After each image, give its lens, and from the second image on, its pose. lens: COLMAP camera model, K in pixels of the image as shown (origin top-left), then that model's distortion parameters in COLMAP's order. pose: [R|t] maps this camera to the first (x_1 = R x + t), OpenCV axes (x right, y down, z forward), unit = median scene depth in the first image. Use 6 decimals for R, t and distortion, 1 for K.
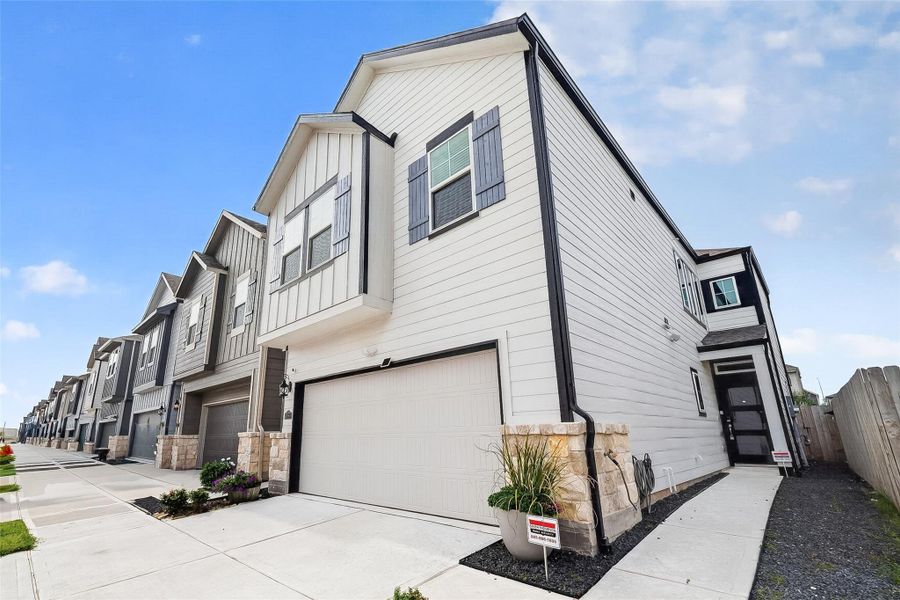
lens RADIAL K [[395.6, 0, 405.9], [0, 395.6, 330.6], [0, 0, 1]] dist [0.001577, 0.000209]
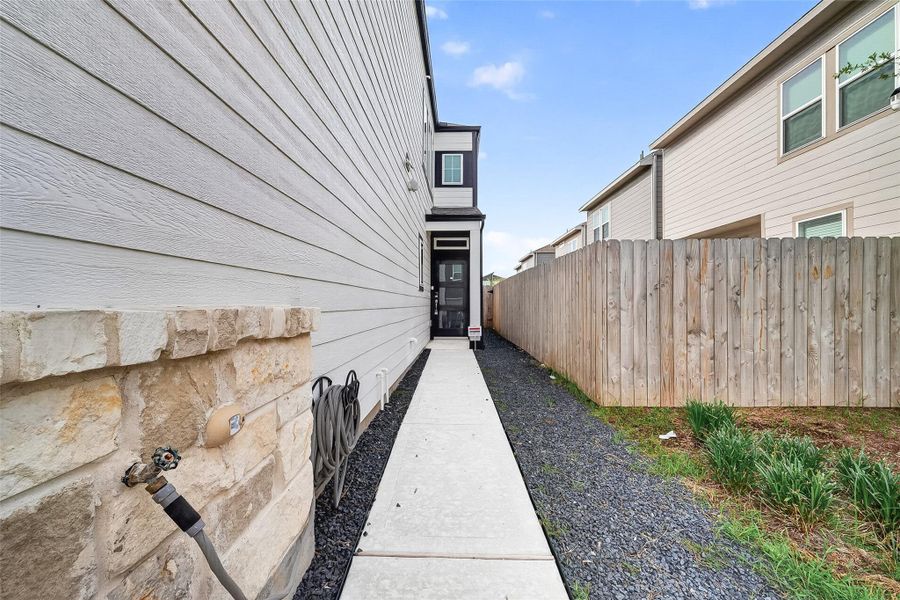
lens RADIAL K [[361.3, 0, 451.7], [0, 361.3, 300.7], [0, 0, 1]] dist [-0.000430, -0.000018]
pose [[0.714501, 0.012543, 0.699522, 0.252854], [-0.184376, 0.967872, 0.170968, 0.092962], [-0.674903, -0.251132, 0.693858, 0.416026]]
